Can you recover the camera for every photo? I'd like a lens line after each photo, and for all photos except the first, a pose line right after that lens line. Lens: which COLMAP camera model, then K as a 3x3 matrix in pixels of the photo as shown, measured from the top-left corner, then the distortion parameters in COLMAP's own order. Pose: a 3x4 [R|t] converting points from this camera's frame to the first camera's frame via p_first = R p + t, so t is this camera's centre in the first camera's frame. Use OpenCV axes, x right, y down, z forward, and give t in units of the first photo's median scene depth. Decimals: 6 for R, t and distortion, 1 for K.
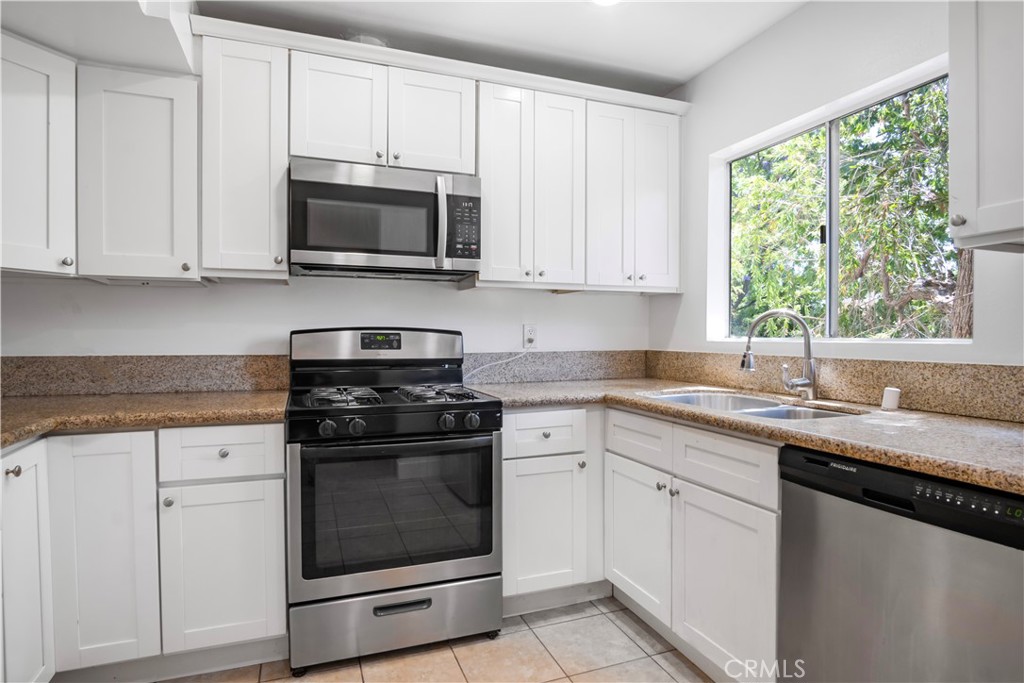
lens RADIAL K [[551.1, 0, 506.4], [0, 551.1, 342.8], [0, 0, 1]] dist [-0.007904, 0.001351]
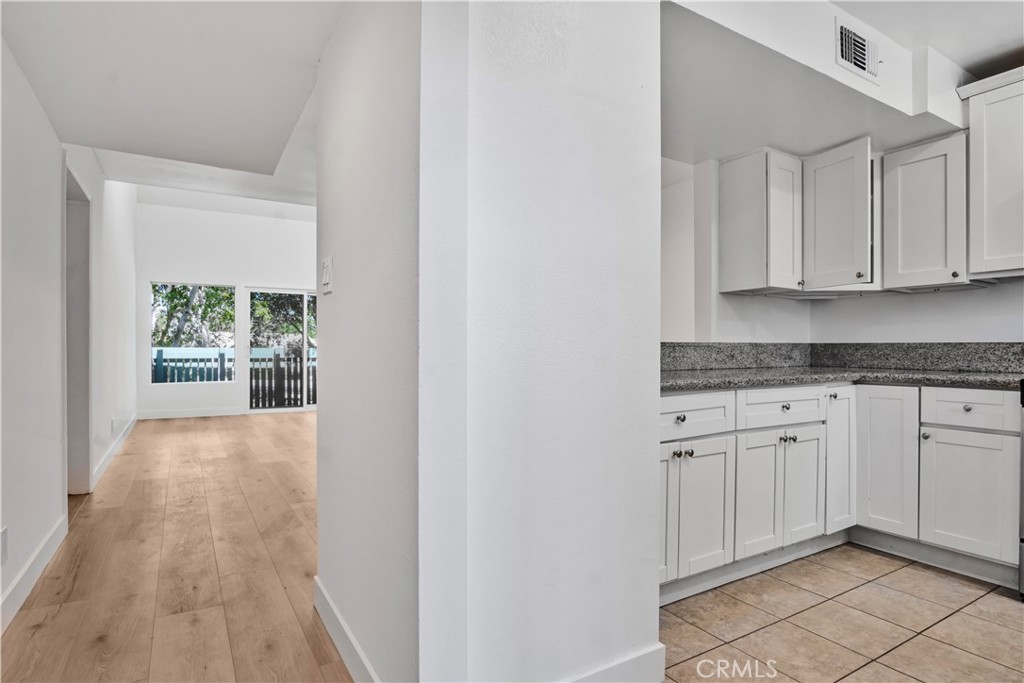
lens RADIAL K [[551.1, 0, 510.2], [0, 551.1, 347.4], [0, 0, 1]] dist [-0.007904, 0.001351]
pose [[0.183479, -0.004671, -0.983013, 0.590579], [-0.016910, 0.999826, -0.007907, 0.077292], [0.982878, 0.018073, 0.183368, -0.347839]]
